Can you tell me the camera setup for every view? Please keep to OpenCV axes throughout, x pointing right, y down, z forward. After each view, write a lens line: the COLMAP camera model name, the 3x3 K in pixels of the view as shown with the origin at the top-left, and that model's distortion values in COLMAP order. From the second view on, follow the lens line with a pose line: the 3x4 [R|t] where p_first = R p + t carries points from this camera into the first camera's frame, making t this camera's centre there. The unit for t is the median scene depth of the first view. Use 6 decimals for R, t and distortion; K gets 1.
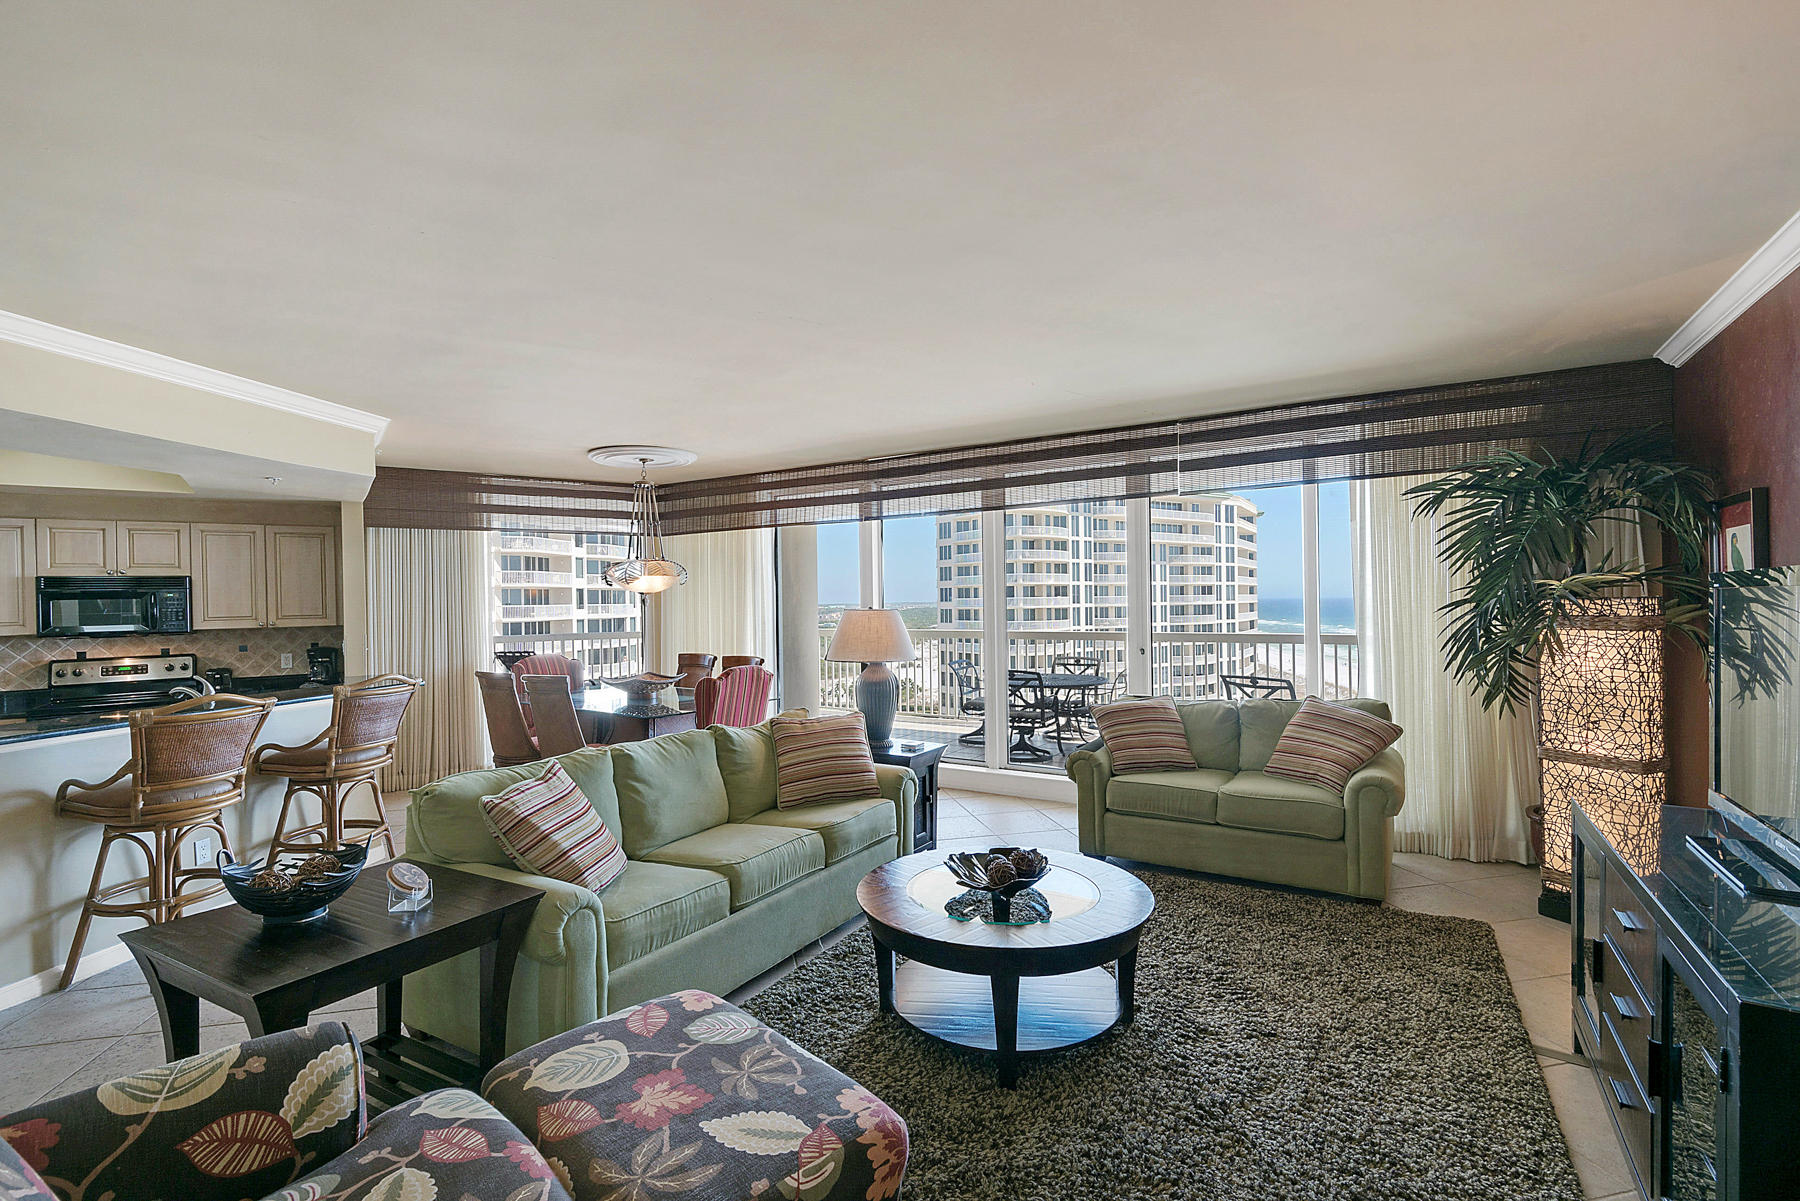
lens RADIAL K [[793.5, 0, 896.7], [0, 793.5, 594.2], [0, 0, 1]] dist [-0.002602, -0.000284]
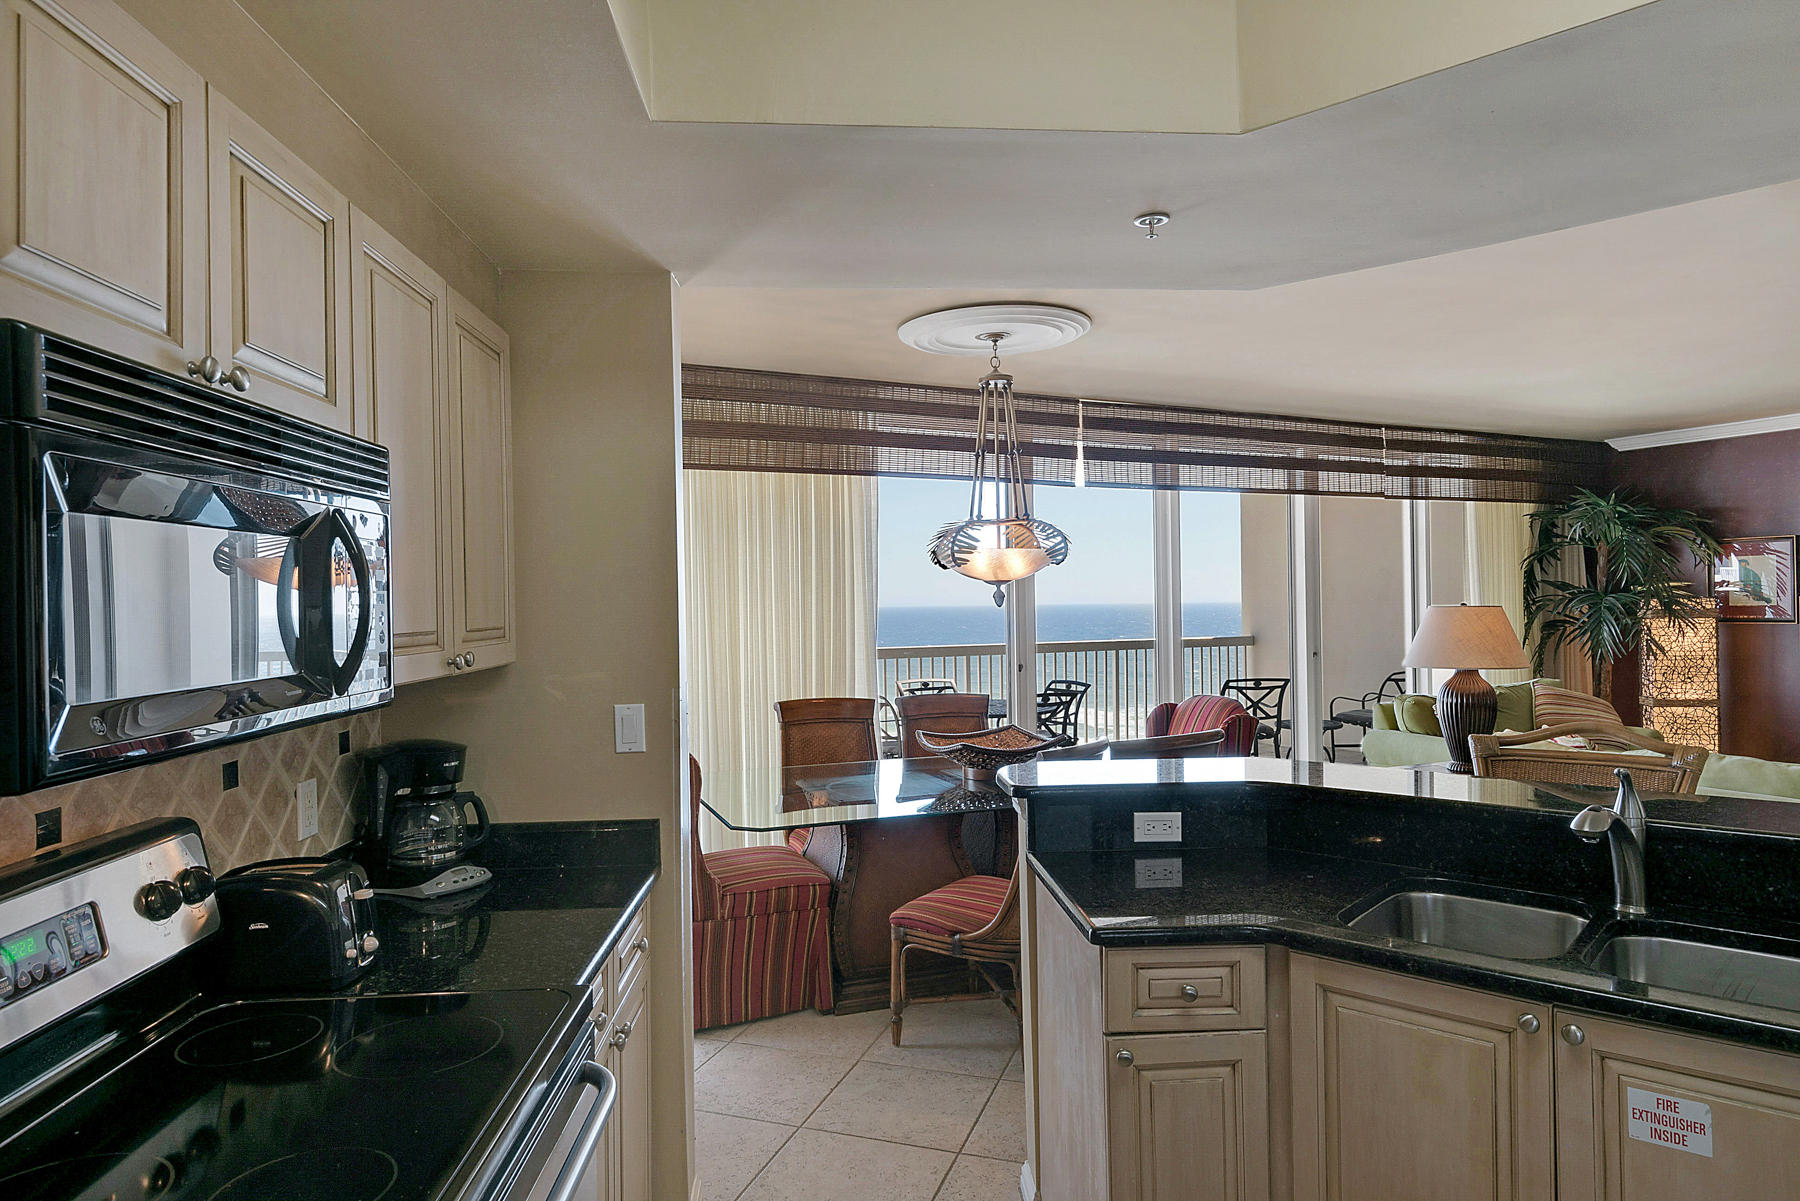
lens RADIAL K [[1099.9, 0, 900.3], [0, 1099.9, 597.4], [0, 0, 1]] dist [0.009448, 0.002002]
pose [[0.516823, 0.009110, 0.856044, -1.183559], [-0.002272, 0.999954, -0.009270, 0.017878], [-0.856089, 0.002846, 0.516821, 0.799361]]
